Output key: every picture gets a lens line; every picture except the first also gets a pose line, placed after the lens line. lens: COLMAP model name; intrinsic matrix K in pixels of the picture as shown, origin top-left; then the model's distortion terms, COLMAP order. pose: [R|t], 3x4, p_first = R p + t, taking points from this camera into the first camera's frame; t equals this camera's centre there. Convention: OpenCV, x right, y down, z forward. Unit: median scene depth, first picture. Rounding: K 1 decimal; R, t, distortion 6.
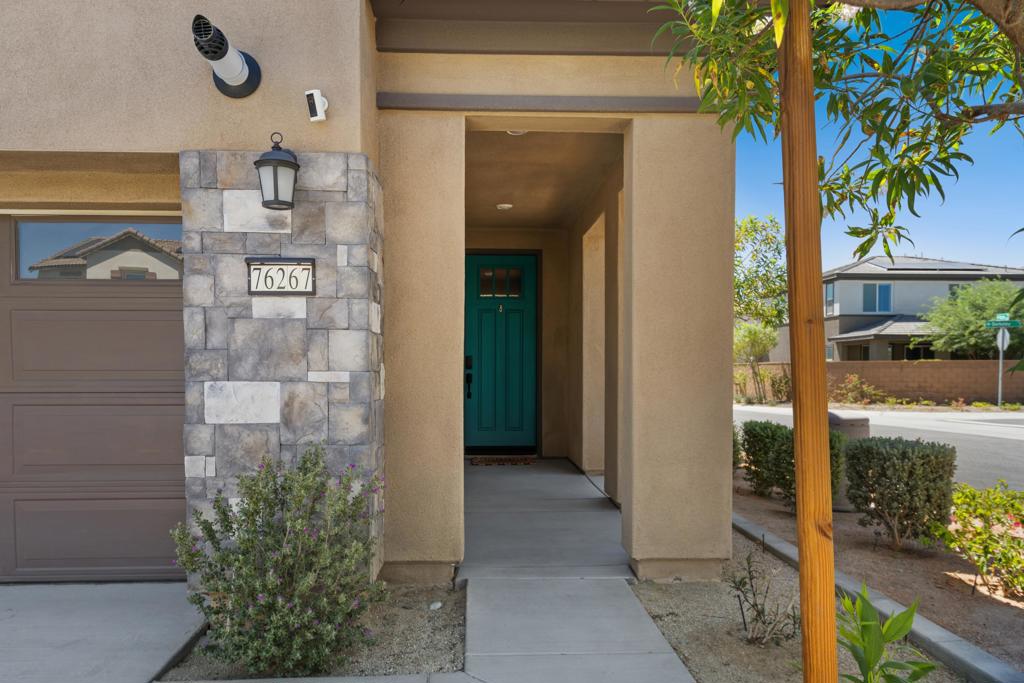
lens RADIAL K [[1131.5, 0, 512.2], [0, 1131.5, 341.4], [0, 0, 1]] dist [0.004247, 0.000000]
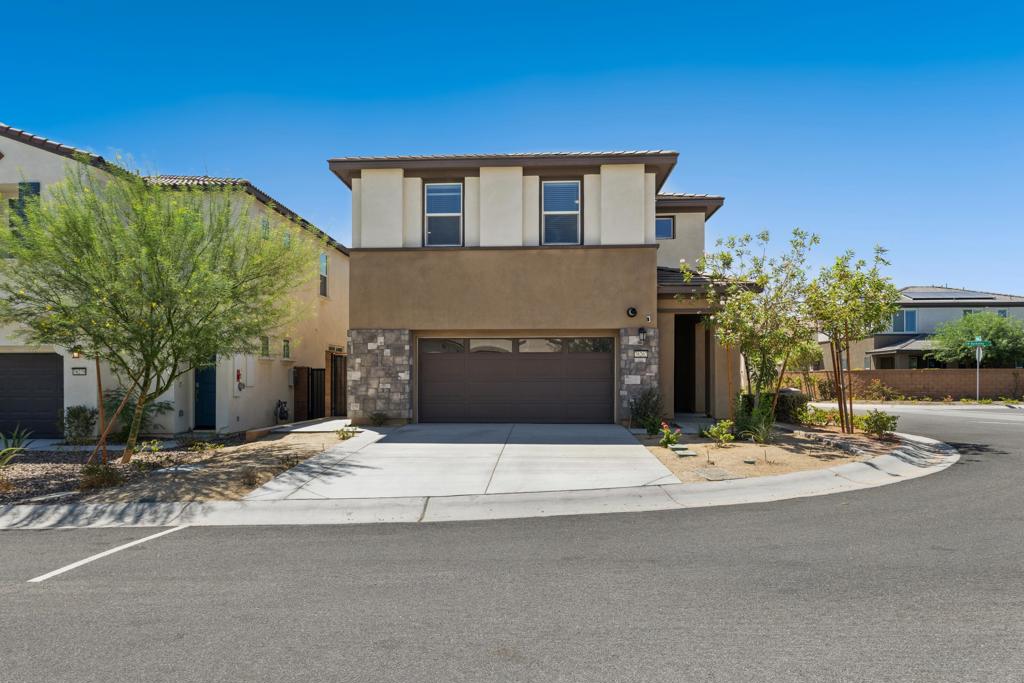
lens RADIAL K [[1131.5, 0, 511.7], [0, 1131.5, 342.8], [0, 0, 1]] dist [0.004247, 0.000000]
pose [[0.997321, -0.003572, -0.073059, -0.044352], [0.003119, 0.999975, -0.006308, -0.008276], [0.073080, 0.006064, 0.997308, -0.428155]]
